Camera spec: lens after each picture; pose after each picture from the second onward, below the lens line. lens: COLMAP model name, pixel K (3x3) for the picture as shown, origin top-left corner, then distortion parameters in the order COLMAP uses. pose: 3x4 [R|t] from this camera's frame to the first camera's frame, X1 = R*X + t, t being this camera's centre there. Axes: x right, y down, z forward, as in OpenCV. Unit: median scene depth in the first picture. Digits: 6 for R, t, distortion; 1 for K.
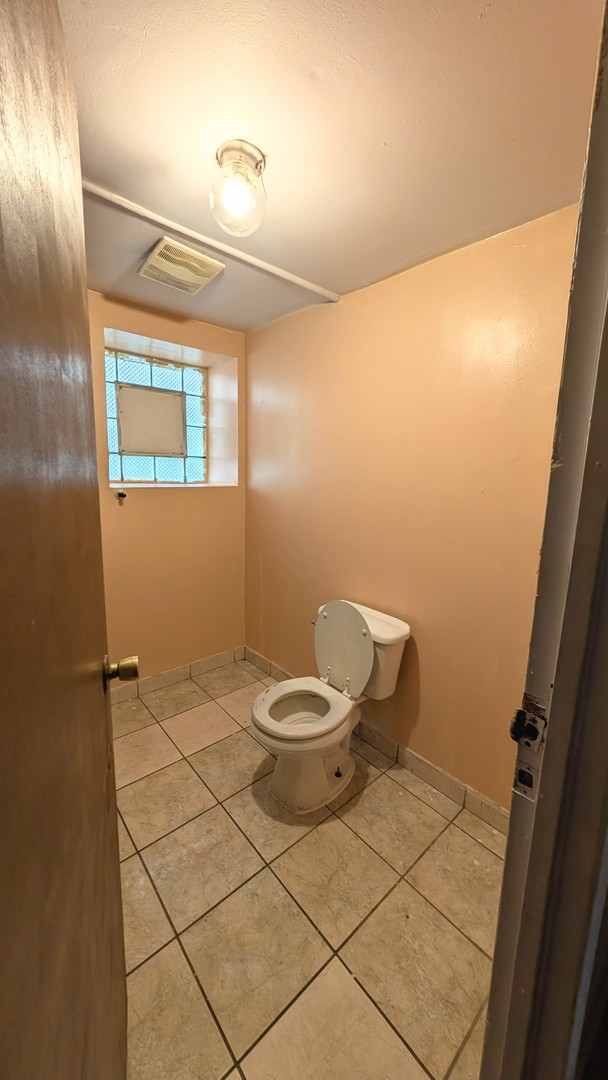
lens RADIAL K [[395.2, 0, 301.9], [0, 395.2, 537.7], [0, 0, 1]] dist [0.001897, 0.000062]
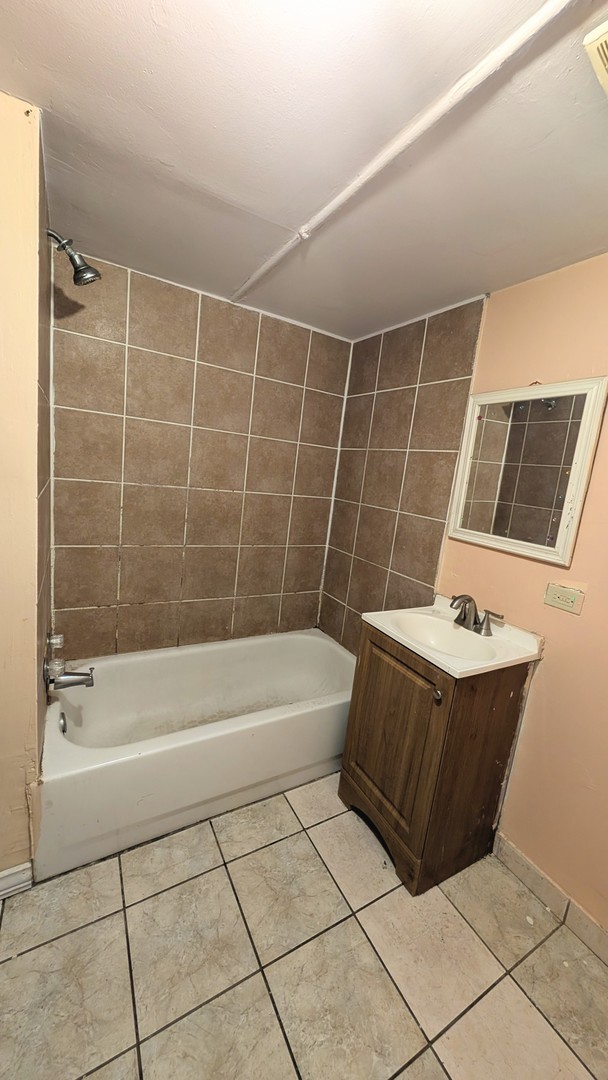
lens RADIAL K [[395.2, 0, 302.4], [0, 395.2, 536.3], [0, 0, 1]] dist [0.001897, 0.000062]
pose [[-0.206276, 0.119978, -0.971111, 0.210412], [-0.267041, 0.947878, 0.173830, -0.173476], [0.941350, 0.295183, -0.163485, 0.808072]]
